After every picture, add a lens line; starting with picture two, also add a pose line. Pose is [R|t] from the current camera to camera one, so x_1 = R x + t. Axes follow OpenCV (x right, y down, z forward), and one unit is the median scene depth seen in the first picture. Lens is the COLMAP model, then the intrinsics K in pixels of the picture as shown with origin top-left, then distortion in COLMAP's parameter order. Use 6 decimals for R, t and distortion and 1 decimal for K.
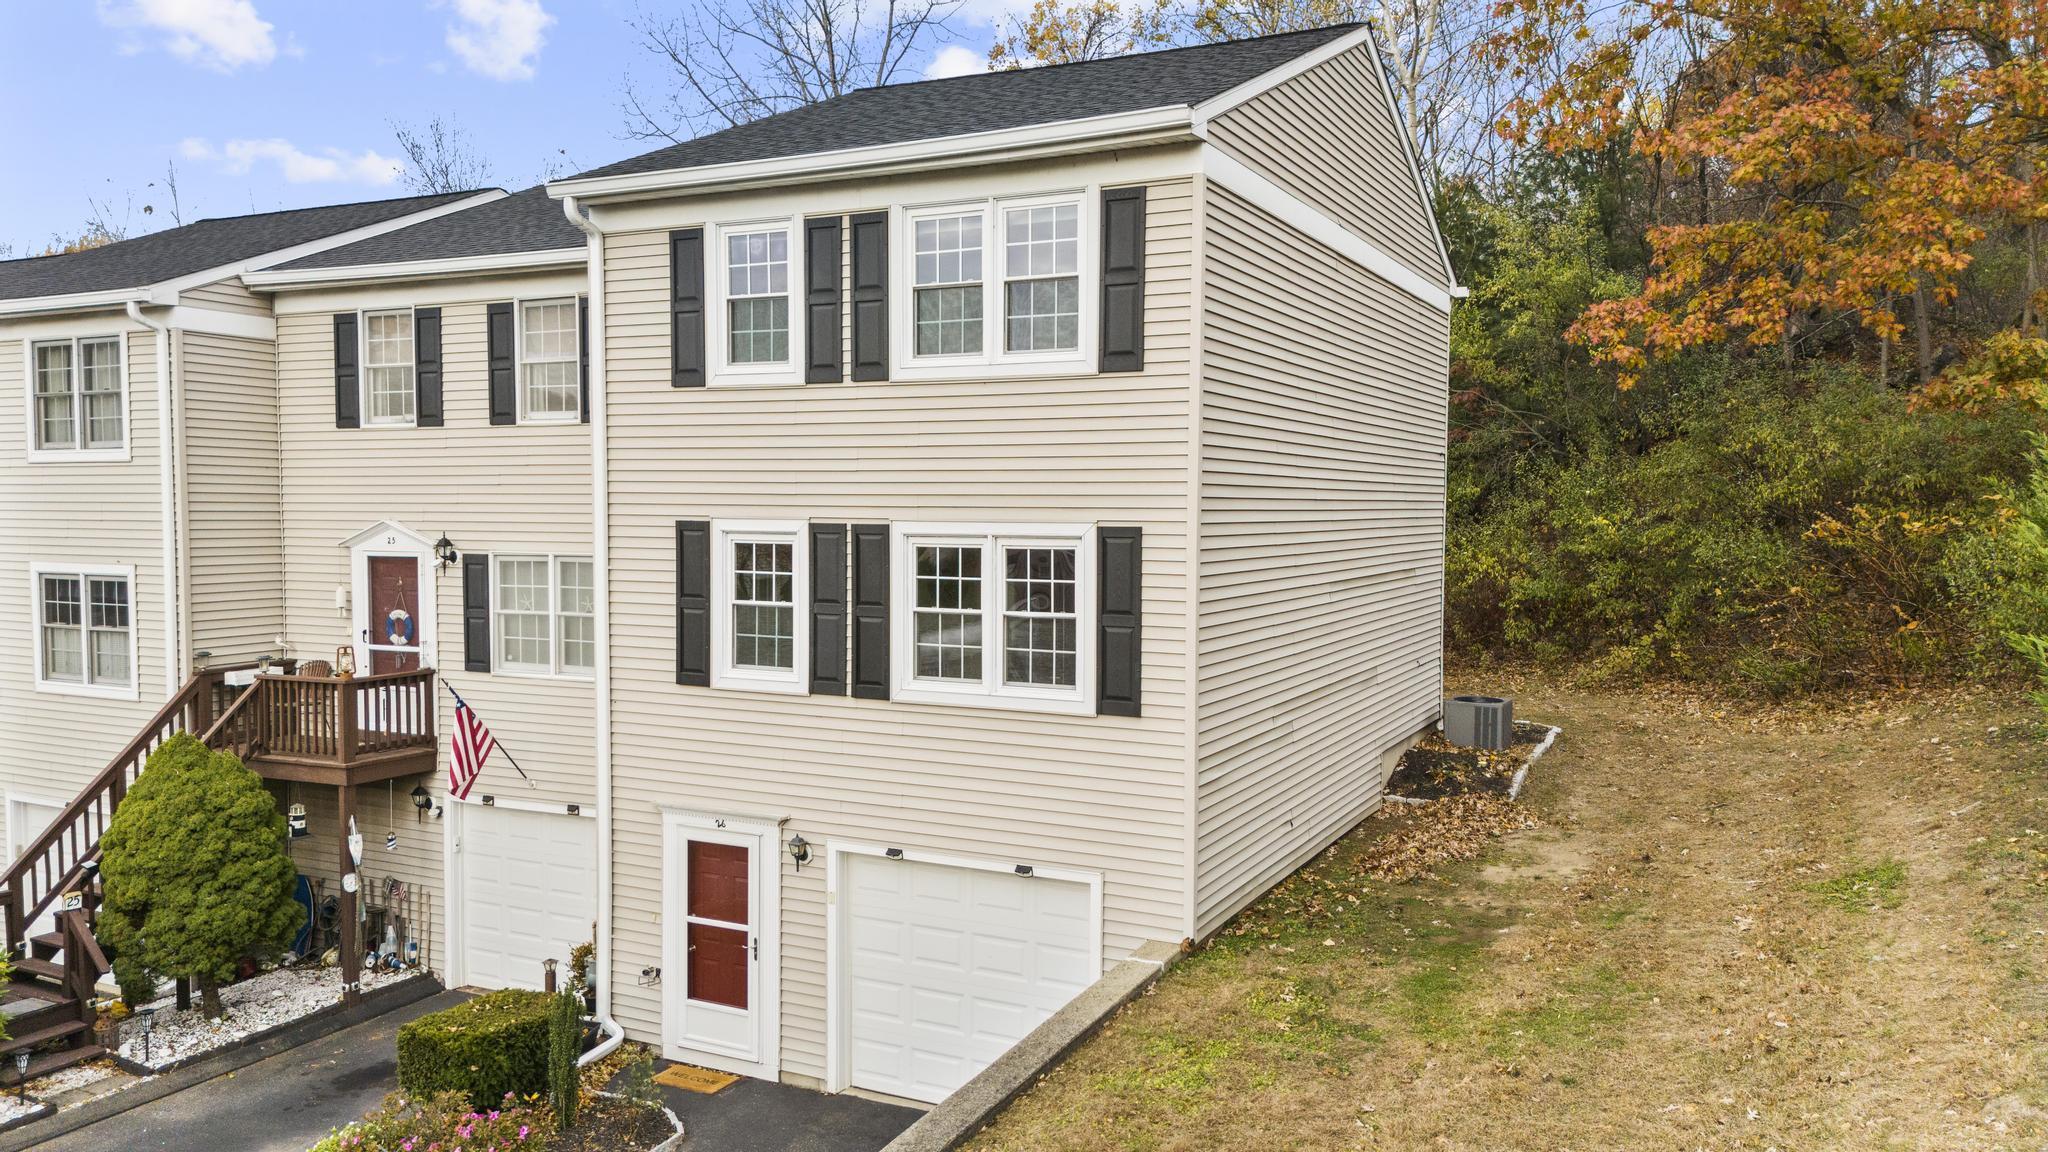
lens RADIAL K [[1460.9, 0, 1036.3], [0, 1460.9, 578.0], [0, 0, 1]] dist [0.064320, -0.024603]
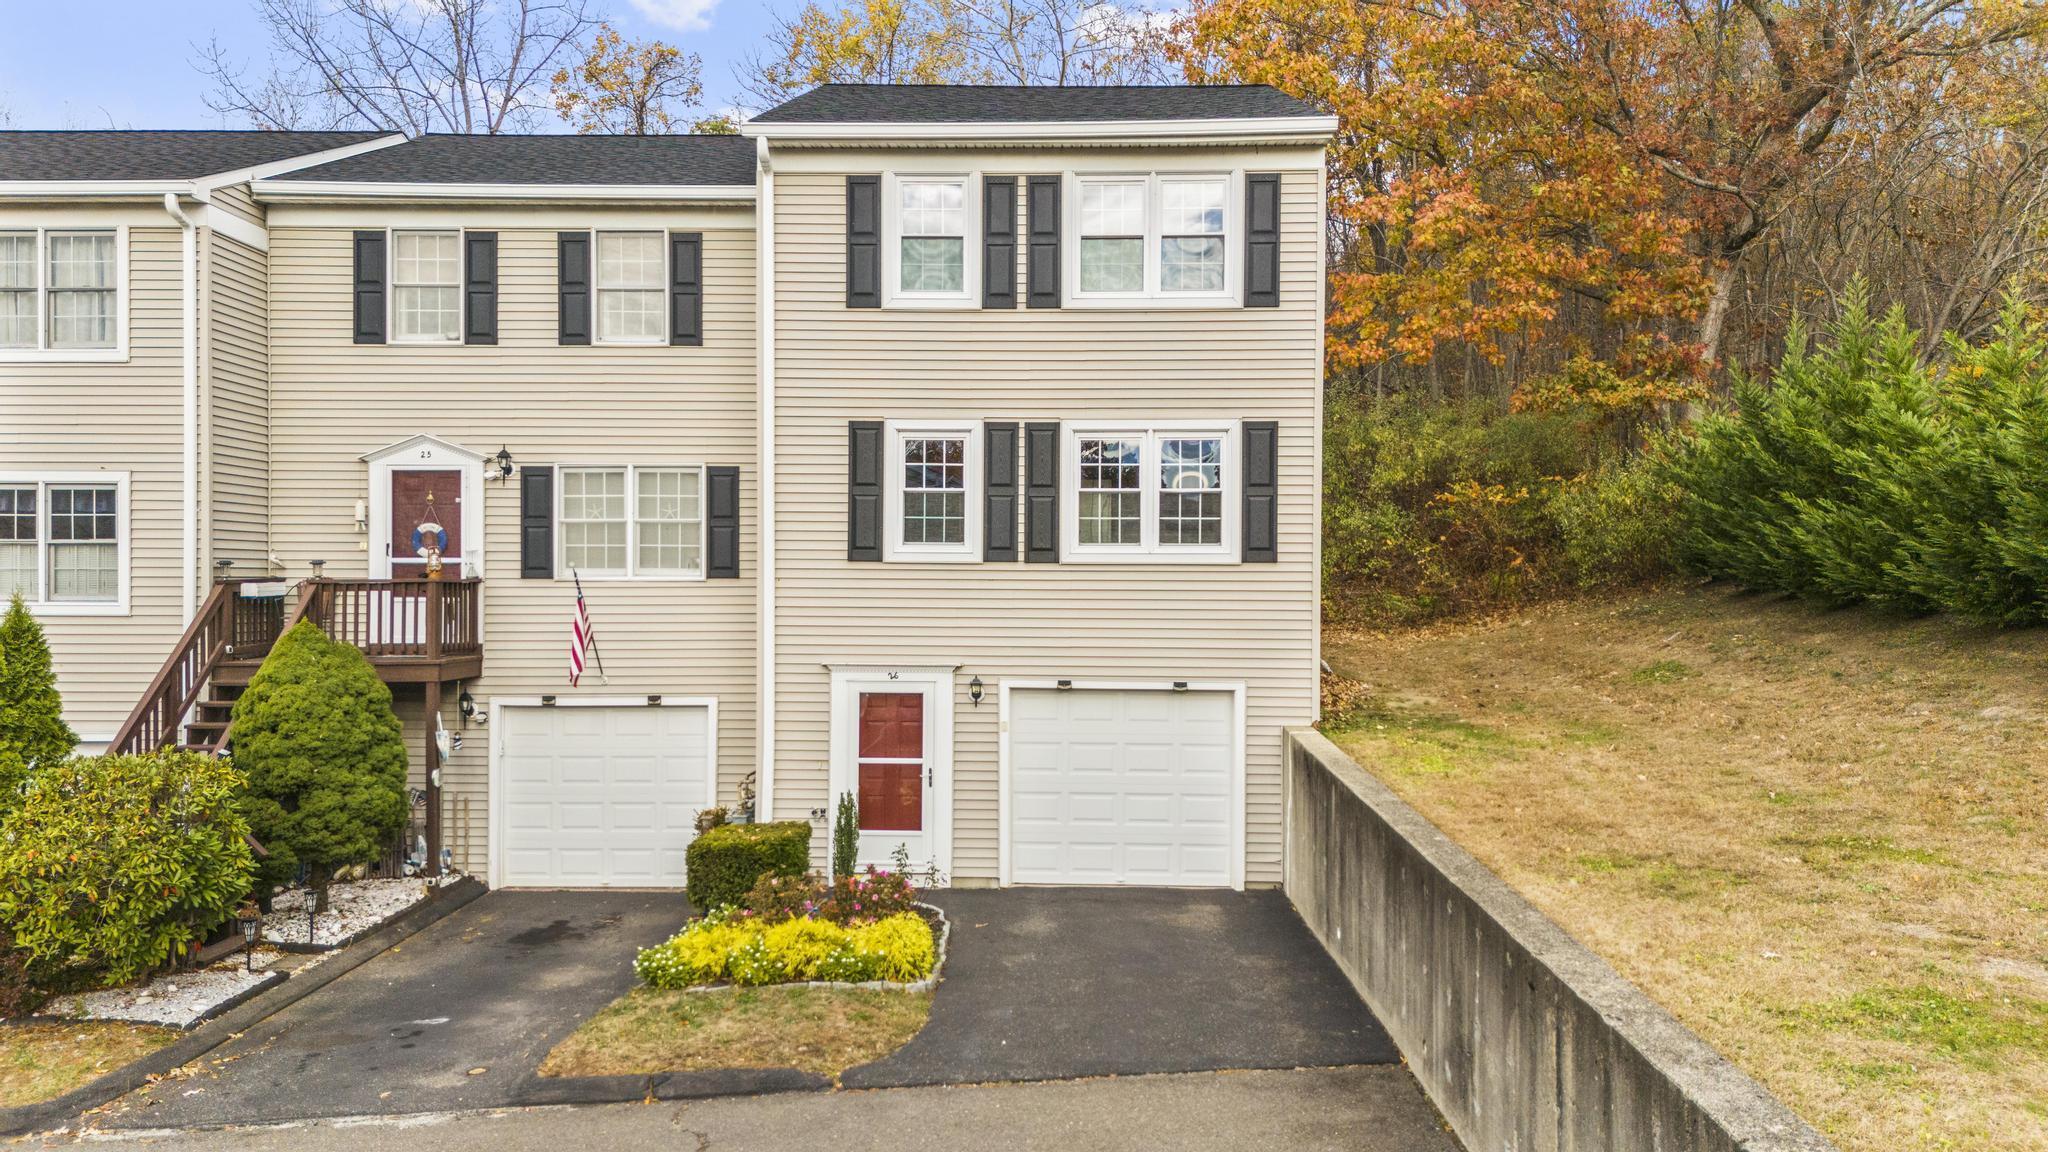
lens RADIAL K [[1460.9, 0, 1020.0], [0, 1460.9, 583.1], [0, 0, 1]] dist [0.064320, -0.024603]
pose [[0.911311, -0.002337, 0.411713, -0.591417], [0.020163, 0.999037, -0.038960, 0.136609], [-0.411225, 0.043806, 0.910480, -0.116192]]
